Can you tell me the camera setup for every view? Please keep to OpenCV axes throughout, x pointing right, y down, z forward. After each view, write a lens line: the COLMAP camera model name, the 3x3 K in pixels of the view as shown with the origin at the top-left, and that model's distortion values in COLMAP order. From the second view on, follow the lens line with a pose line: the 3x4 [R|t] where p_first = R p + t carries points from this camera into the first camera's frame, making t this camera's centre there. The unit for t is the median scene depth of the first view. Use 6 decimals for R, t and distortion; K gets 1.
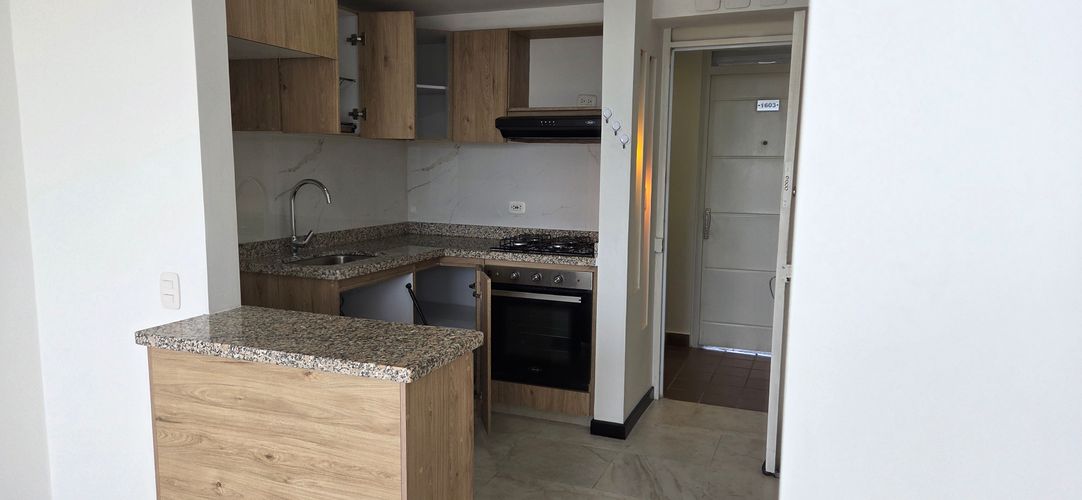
lens RADIAL K [[730.2, 0, 538.7], [0, 730.2, 256.4], [0, 0, 1]] dist [0.028444, 0.000490]
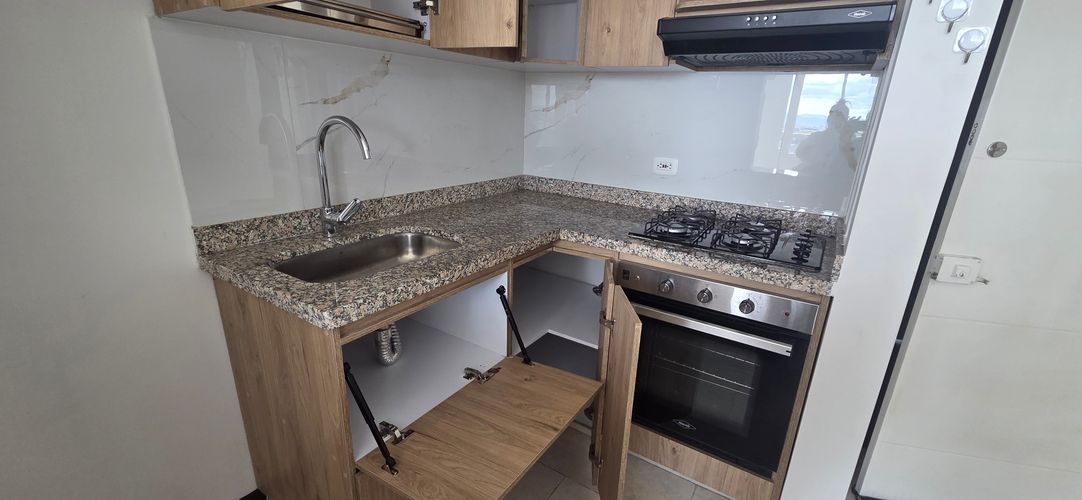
lens RADIAL K [[444.2, 0, 541.1], [0, 444.2, 254.4], [0, 0, 1]] dist [-0.003043, 0.000576]
pose [[0.978632, 0.084549, -0.187433, -0.068285], [-0.049843, 0.981907, 0.182685, -0.062610], [0.199487, -0.169440, 0.965140, 0.603746]]
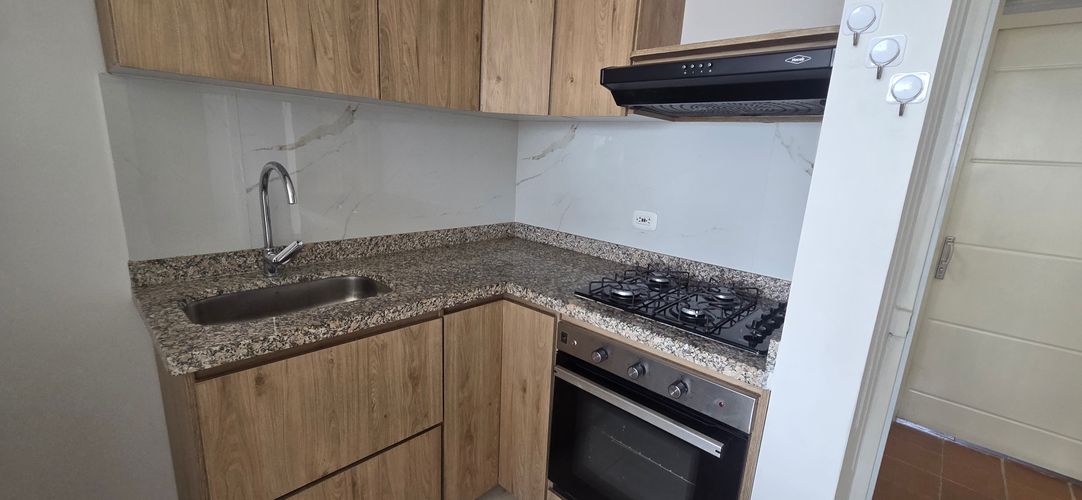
lens RADIAL K [[444.2, 0, 541.7], [0, 444.2, 254.1], [0, 0, 1]] dist [-0.003043, 0.000576]
pose [[0.927608, 0.119139, -0.354048, 0.034813], [-0.088186, 0.990830, 0.102373, -0.078635], [0.362998, -0.063740, 0.929607, 0.660101]]
